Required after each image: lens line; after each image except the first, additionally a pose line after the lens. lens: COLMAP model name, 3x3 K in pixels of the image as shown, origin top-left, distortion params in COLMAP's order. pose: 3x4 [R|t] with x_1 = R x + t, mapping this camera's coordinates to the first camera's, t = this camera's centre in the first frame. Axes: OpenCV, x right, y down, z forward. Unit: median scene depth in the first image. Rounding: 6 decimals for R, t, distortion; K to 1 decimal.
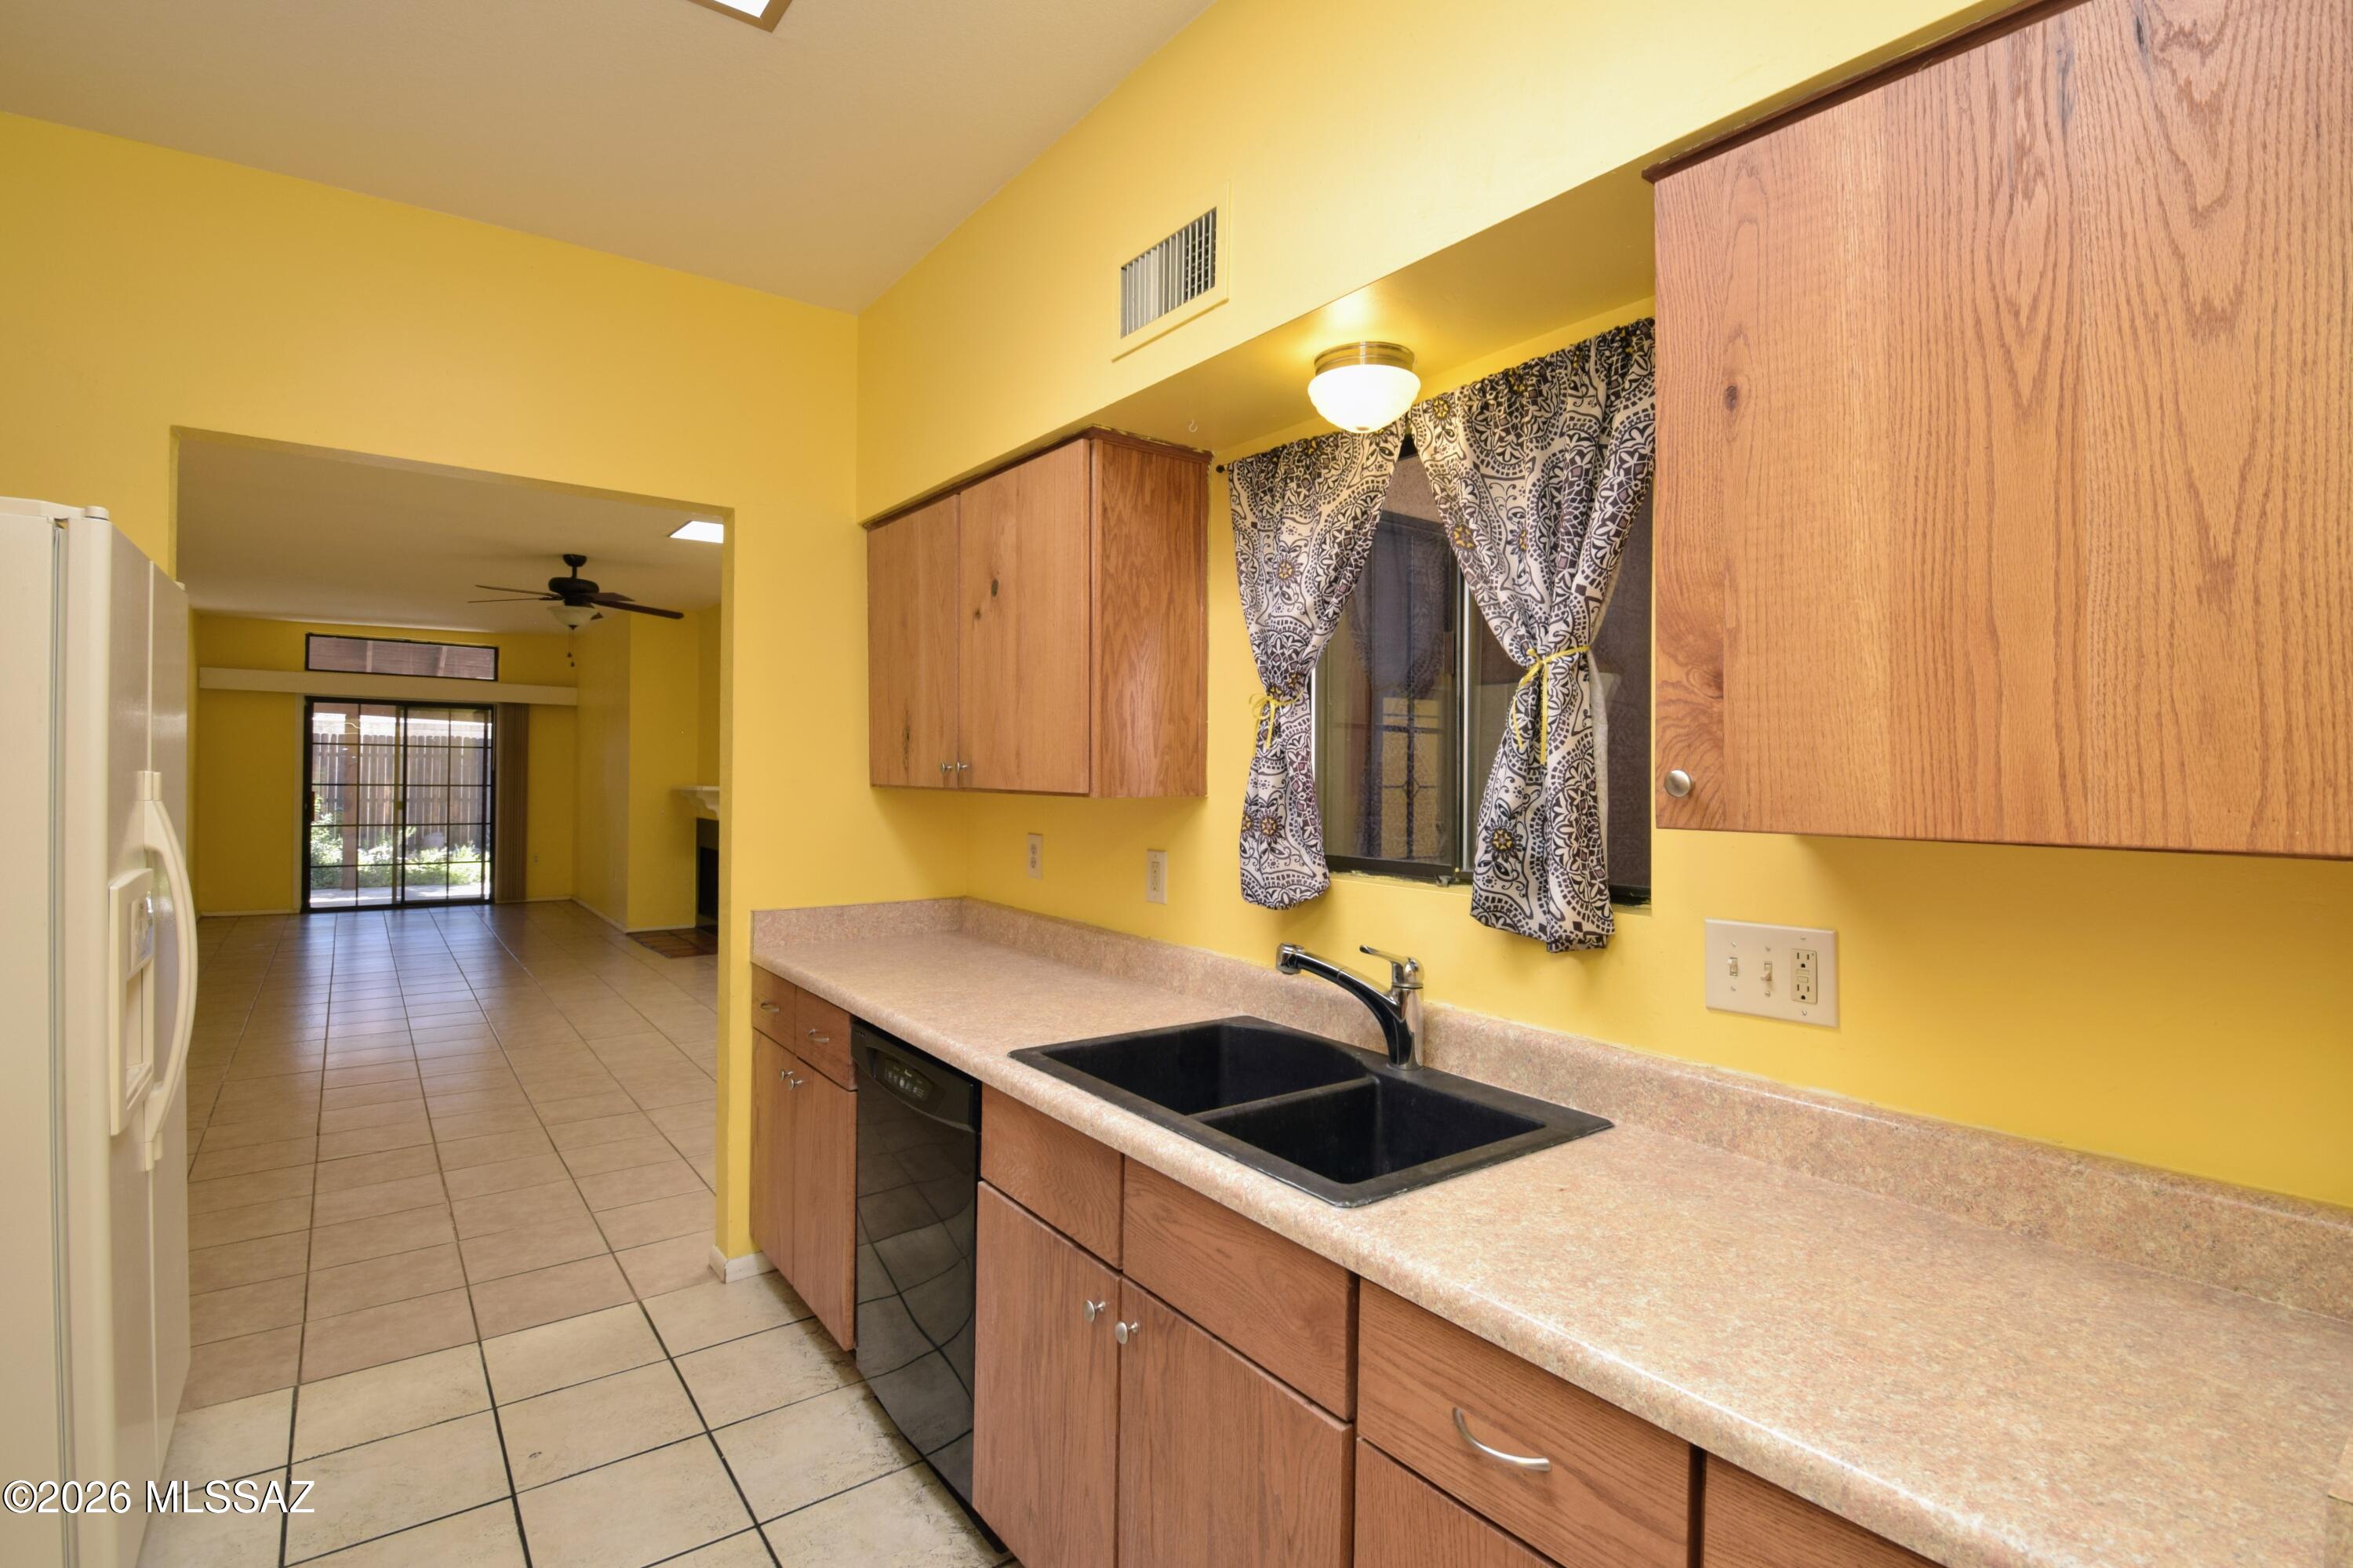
lens RADIAL K [[1074.2, 0, 1189.1], [0, 1074.2, 771.9], [0, 0, 1]] dist [0.021067, -0.030047]
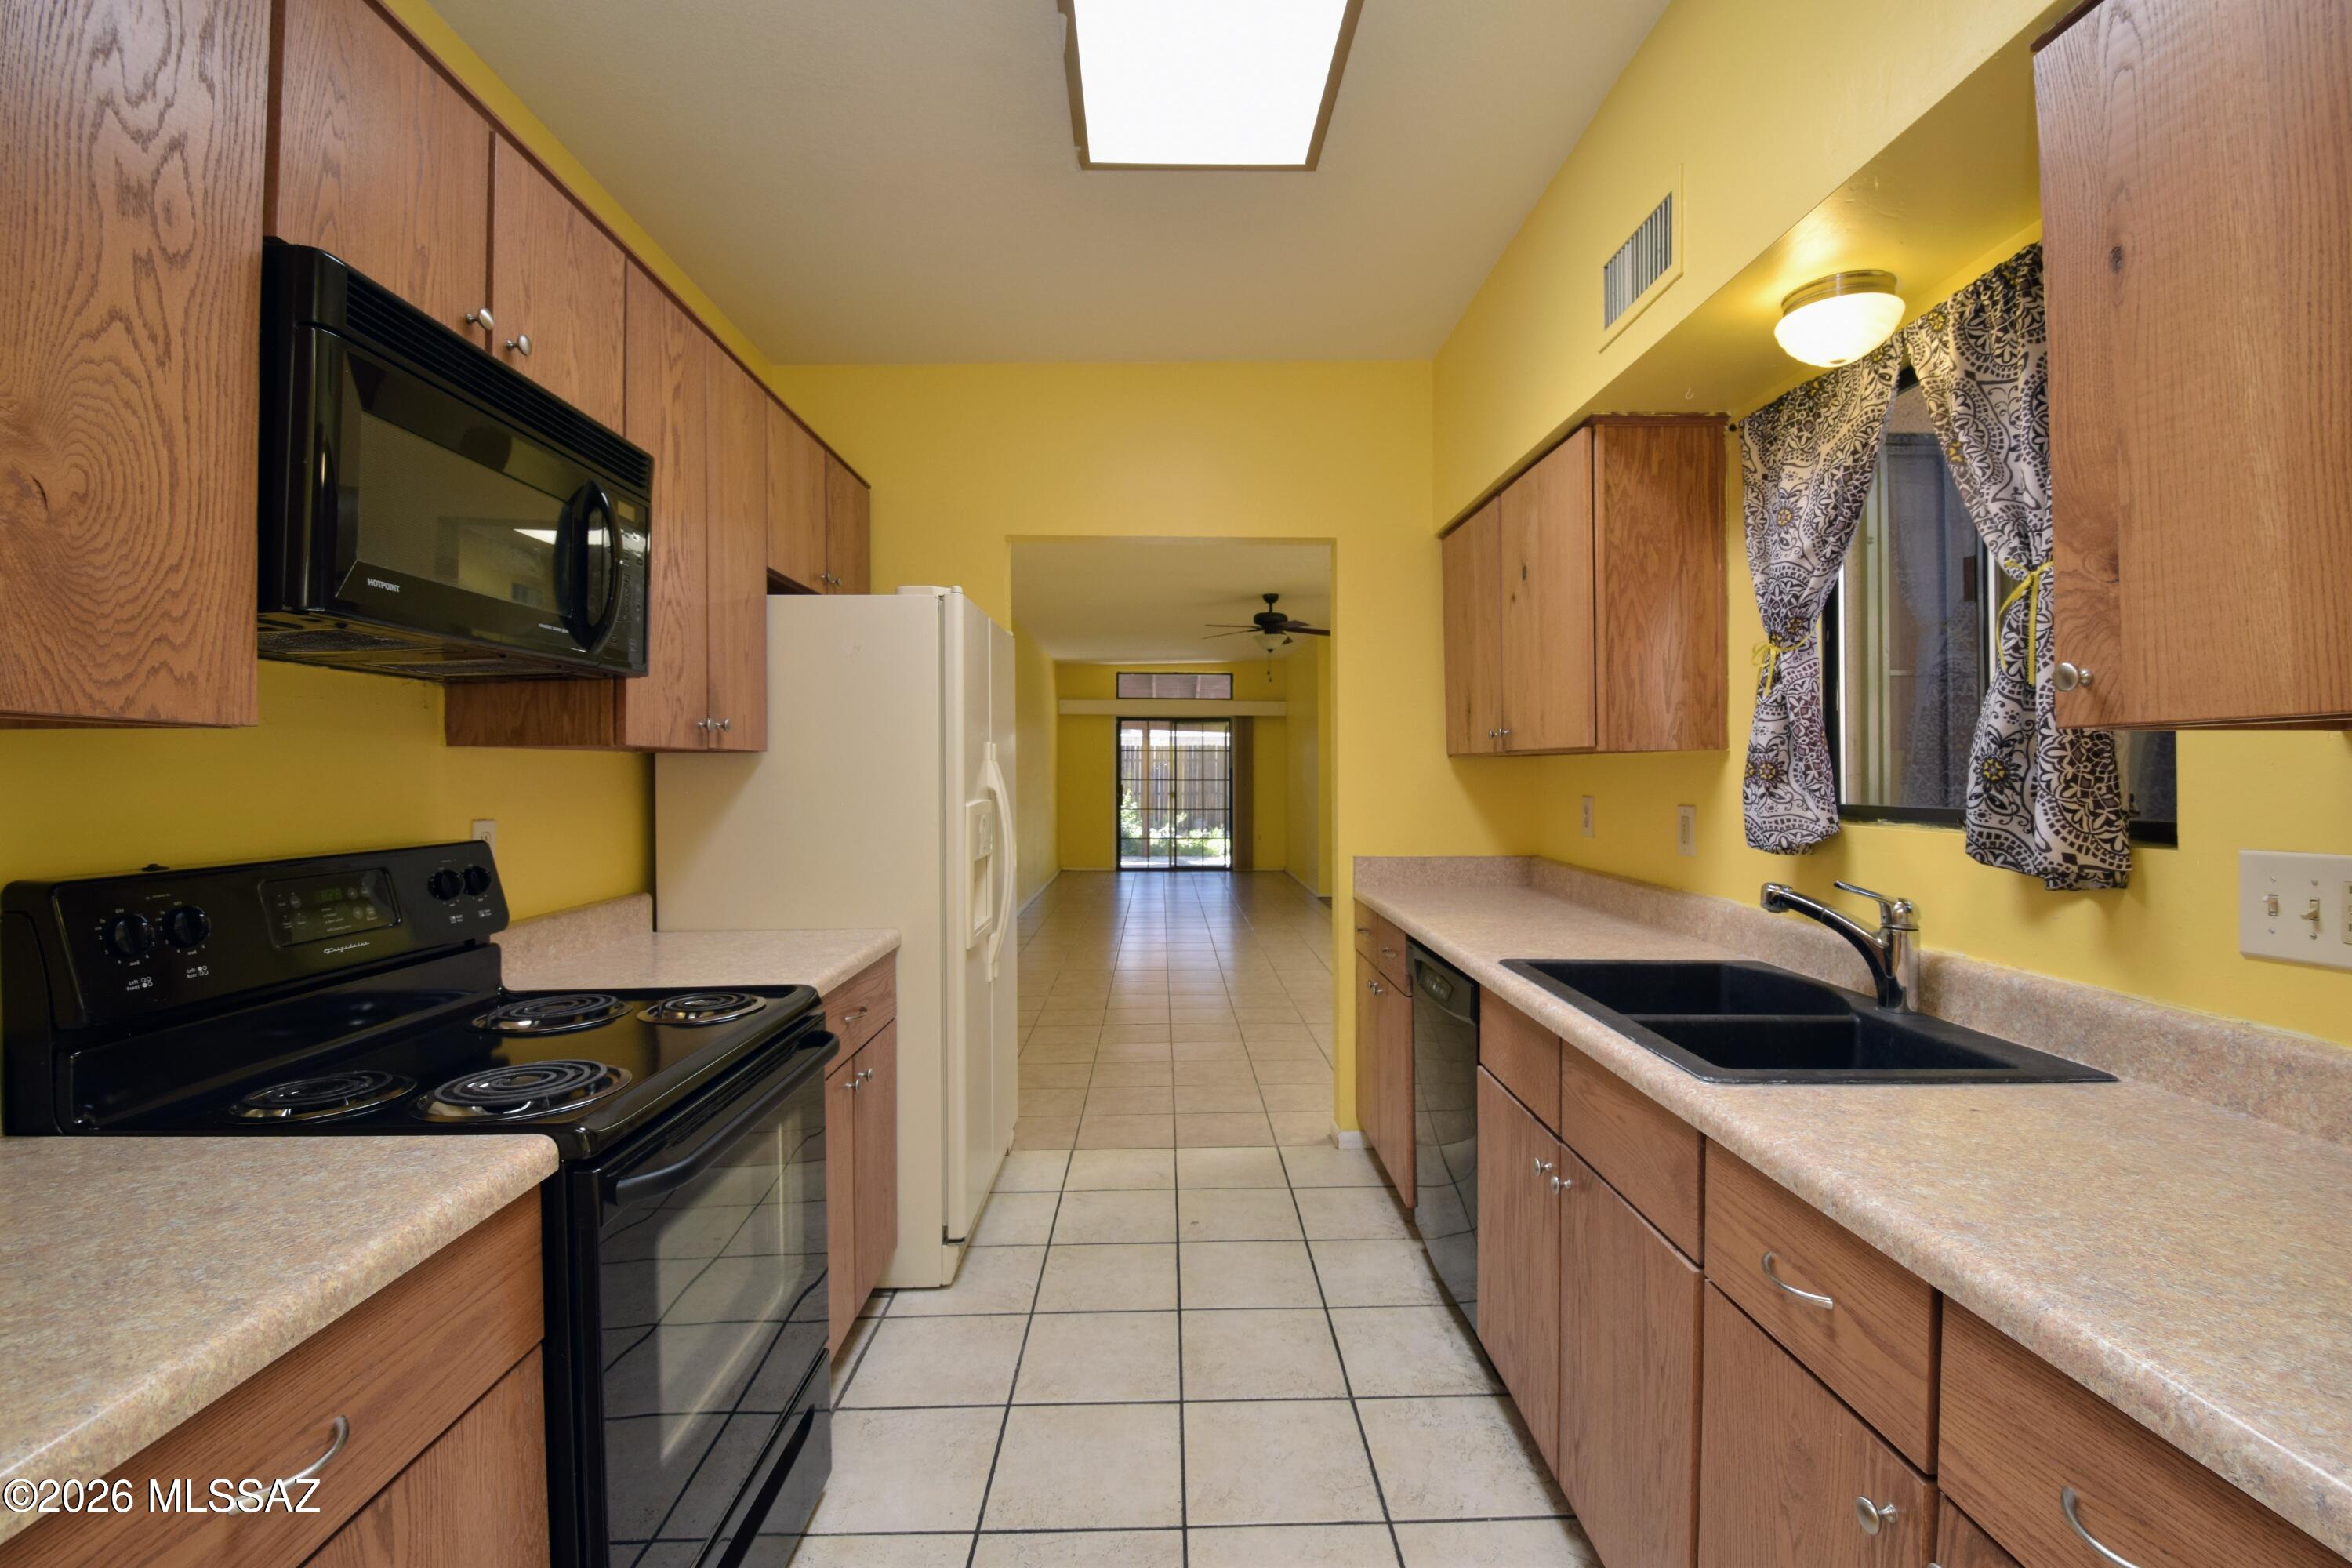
lens RADIAL K [[1020.1, 0, 1187.1], [0, 1020.1, 778.9], [0, 0, 1]] dist [-0.000725, -0.010871]
pose [[0.805174, -0.007873, -0.592986, 0.203503], [0.010044, 0.999949, 0.000362, 0.051891], [0.592953, -0.006247, 0.805213, -0.098750]]
